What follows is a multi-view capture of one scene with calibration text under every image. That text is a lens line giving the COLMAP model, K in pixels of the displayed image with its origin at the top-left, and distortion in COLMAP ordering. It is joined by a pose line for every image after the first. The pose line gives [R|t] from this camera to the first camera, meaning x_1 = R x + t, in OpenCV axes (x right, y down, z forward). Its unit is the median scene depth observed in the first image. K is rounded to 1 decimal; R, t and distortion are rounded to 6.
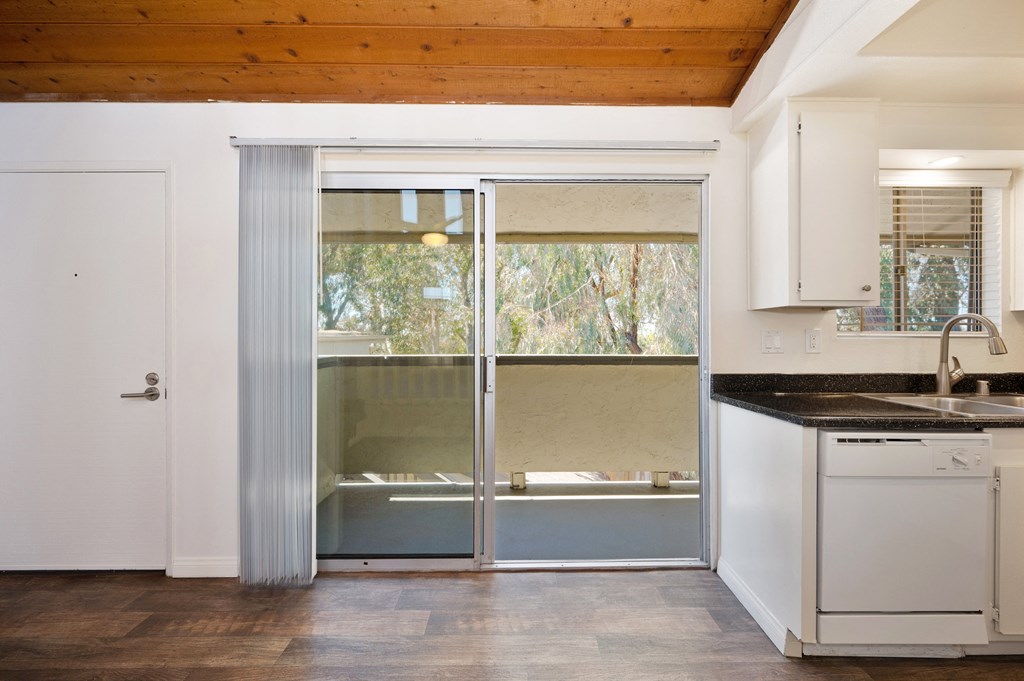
lens RADIAL K [[406.0, 0, 517.1], [0, 406.0, 334.8], [0, 0, 1]] dist [0.000320, 0.001244]
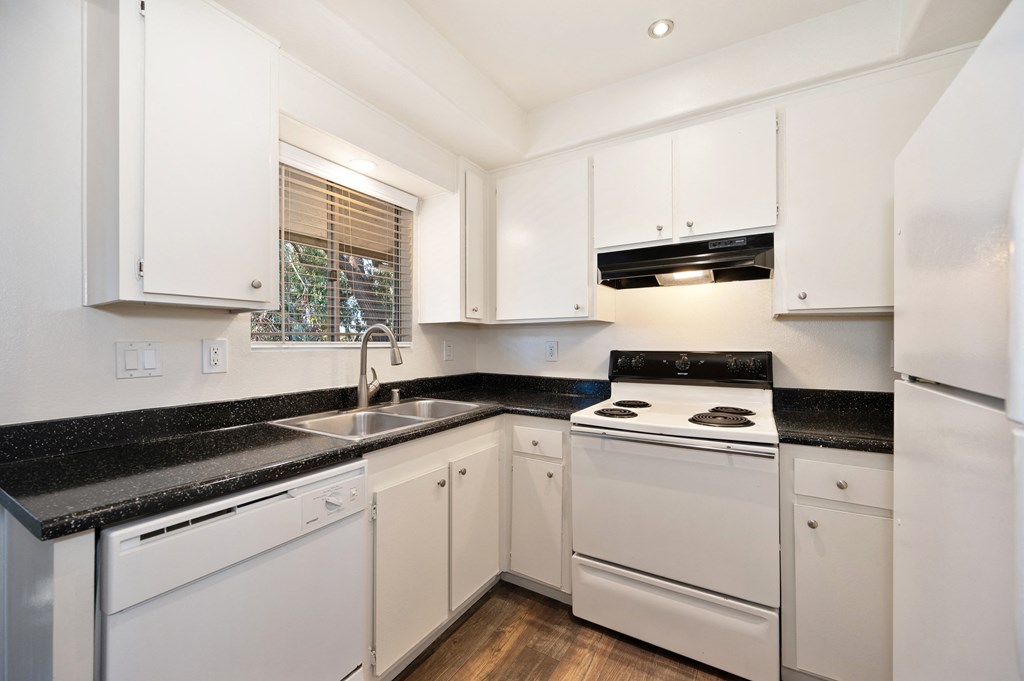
lens RADIAL K [[411.8, 0, 513.0], [0, 411.8, 343.1], [0, 0, 1]] dist [0.016644, 0.000022]
pose [[0.532838, -0.005752, 0.846198, 0.414340], [0.004980, 0.999981, 0.003661, -0.007360], [-0.846203, 0.002264, 0.532856, 0.183011]]
